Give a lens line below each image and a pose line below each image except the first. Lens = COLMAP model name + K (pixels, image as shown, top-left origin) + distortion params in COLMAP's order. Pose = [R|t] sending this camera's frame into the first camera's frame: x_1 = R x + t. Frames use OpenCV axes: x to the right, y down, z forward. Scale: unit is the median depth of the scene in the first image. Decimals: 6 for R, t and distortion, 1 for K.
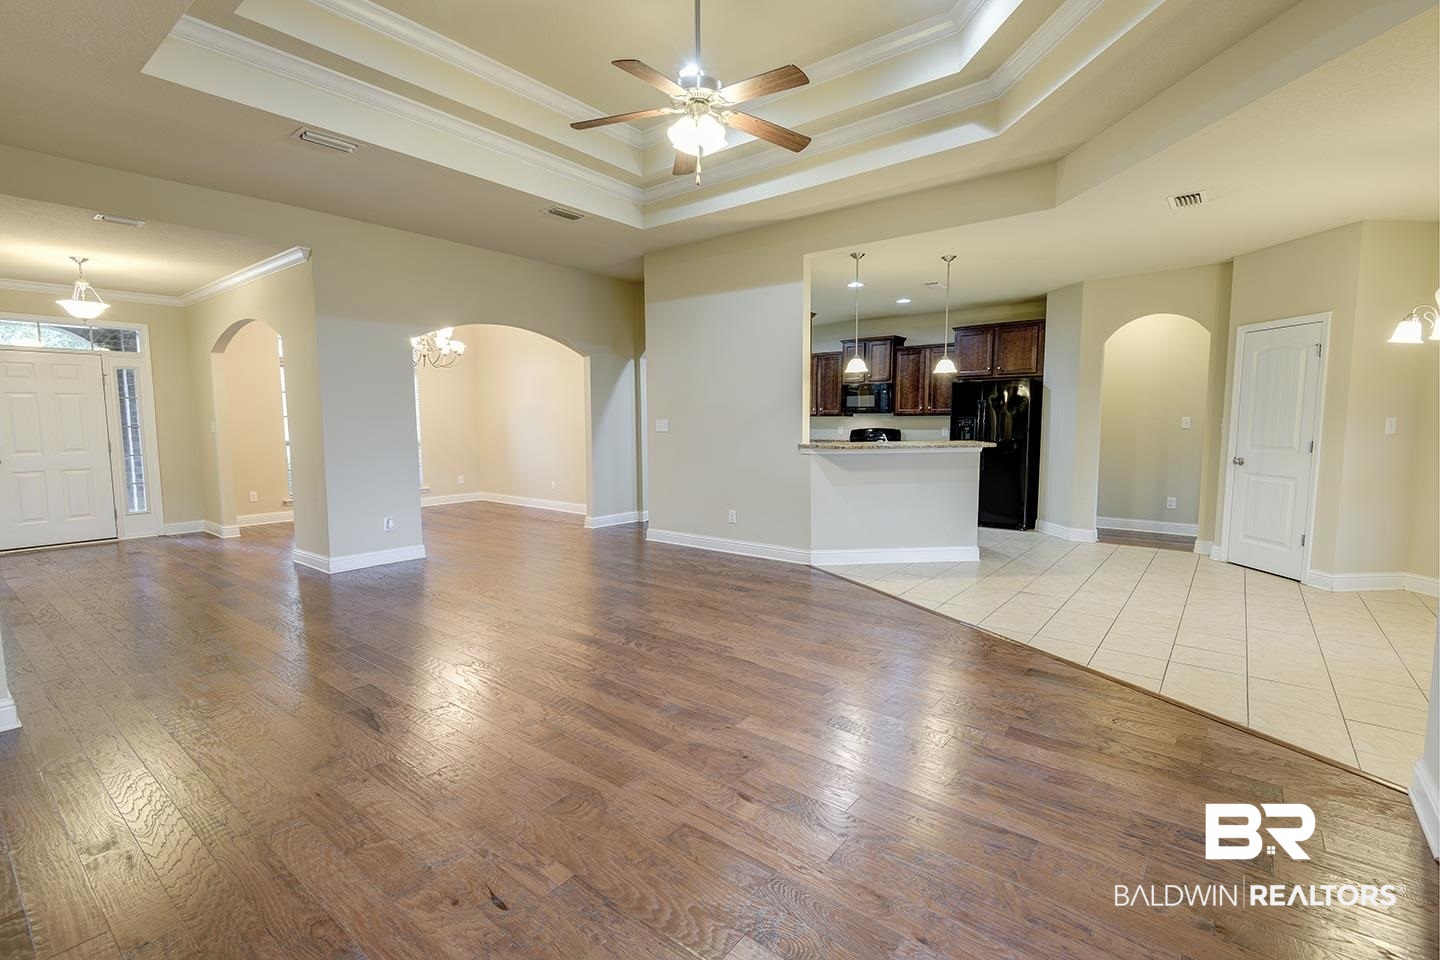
lens RADIAL K [[653.7, 0, 719.7], [0, 653.7, 485.7], [0, 0, 1]] dist [-0.015848, -0.005887]
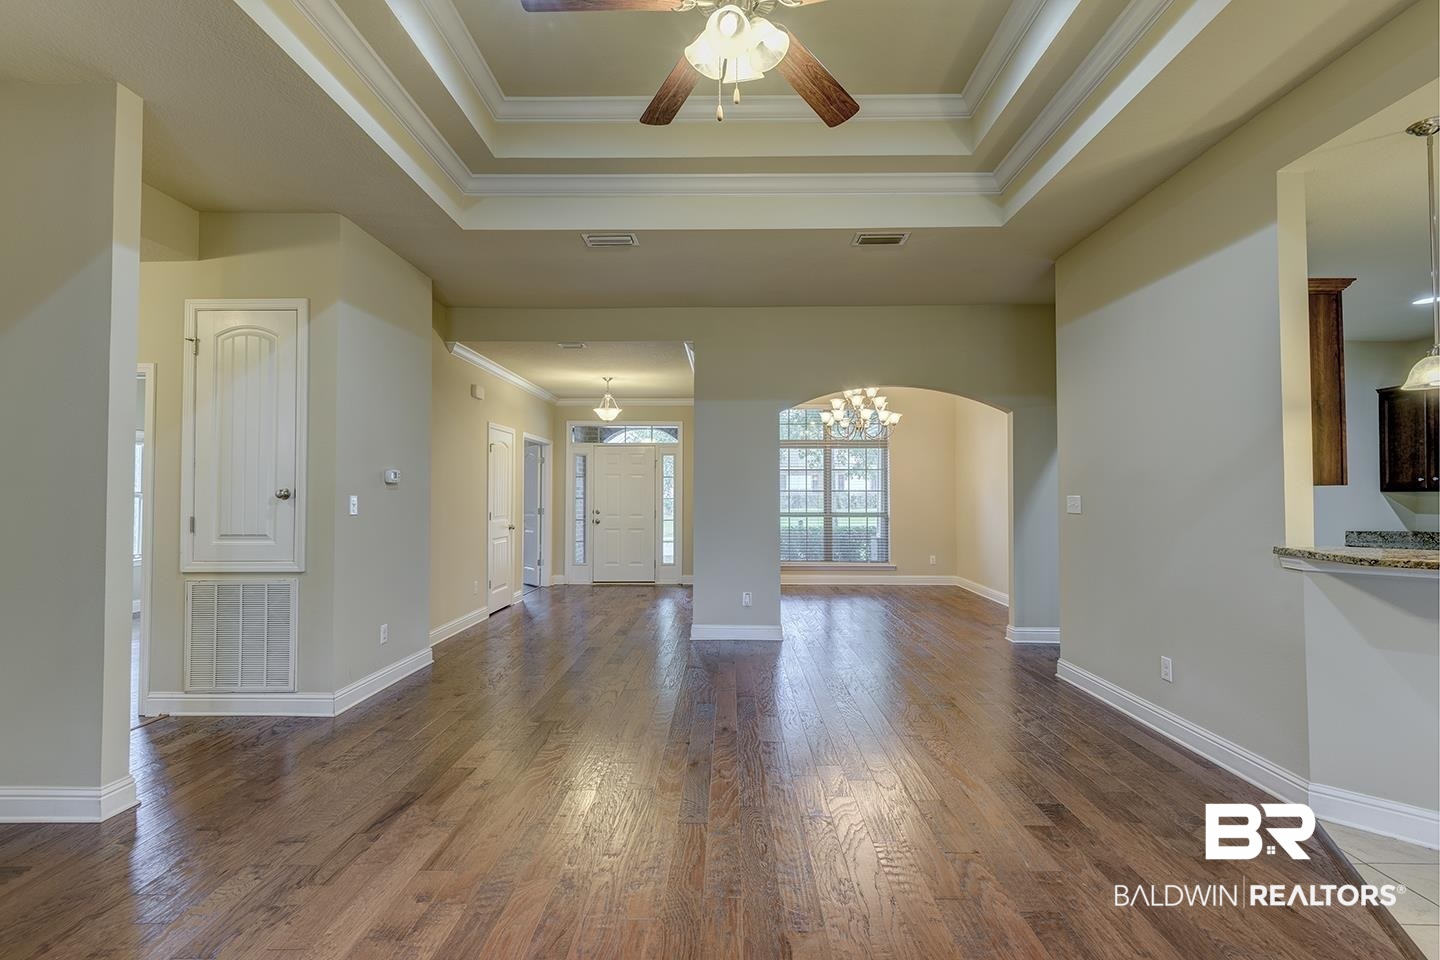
lens RADIAL K [[653.7, 0, 716.8], [0, 653.7, 484.0], [0, 0, 1]] dist [-0.015848, -0.005887]
pose [[0.601796, -0.014668, -0.798515, 0.262108], [-0.077519, 0.994038, -0.076681, -0.042057], [0.794879, 0.108046, 0.597071, 0.385294]]
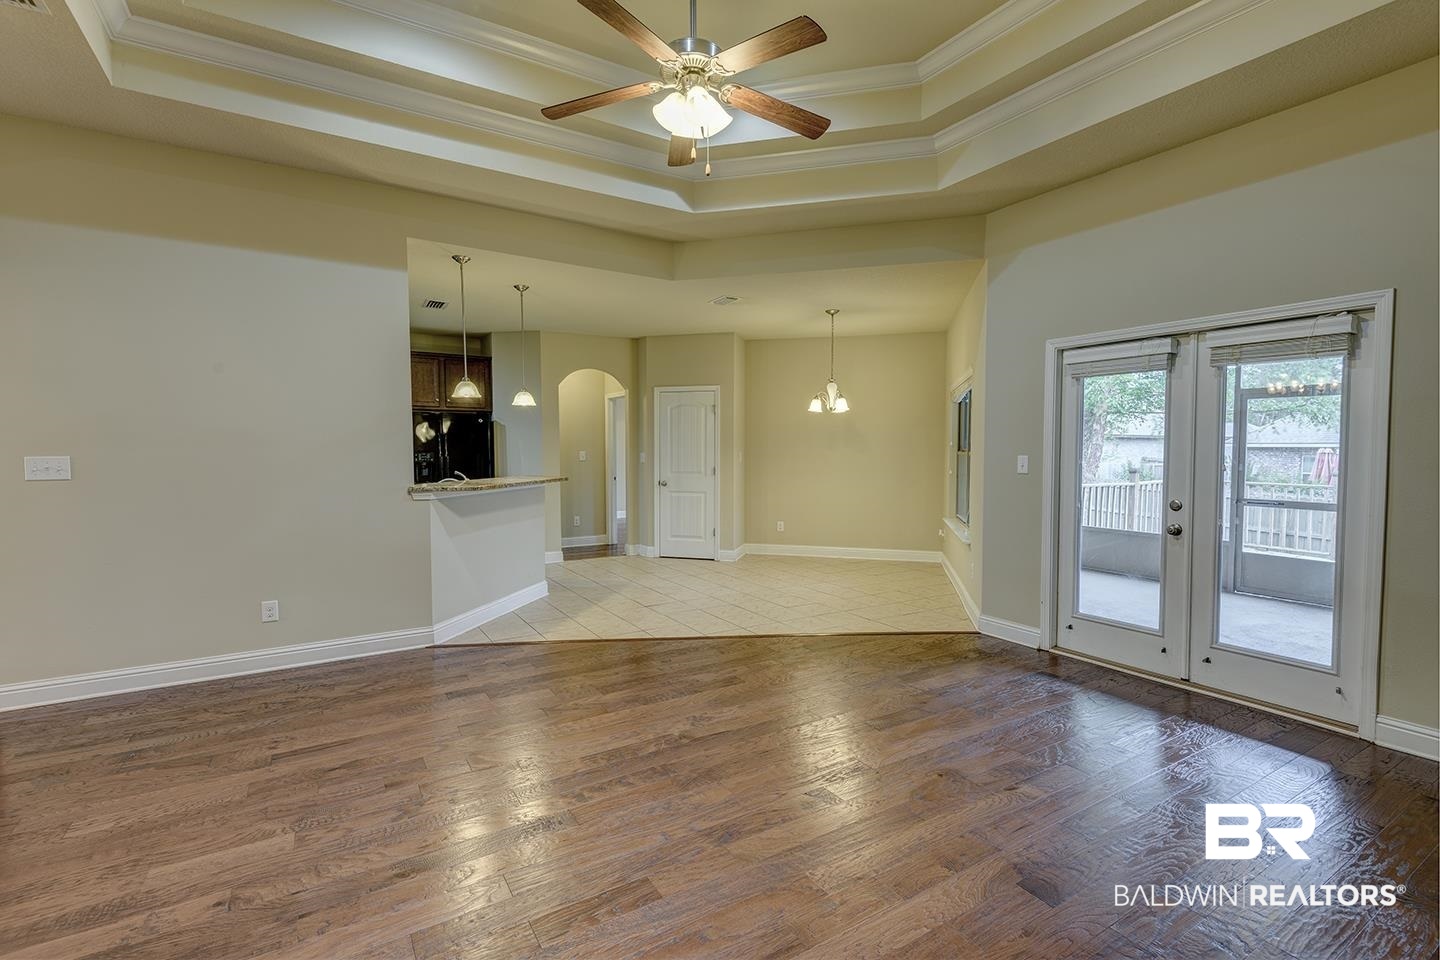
lens RADIAL K [[653.7, 0, 712.9], [0, 653.7, 480.5], [0, 0, 1]] dist [-0.015848, -0.005887]
pose [[0.294889, -0.039286, 0.954723, -0.489549], [0.094781, 0.995430, 0.011686, -0.047933], [-0.950819, 0.087043, 0.297265, 0.455460]]
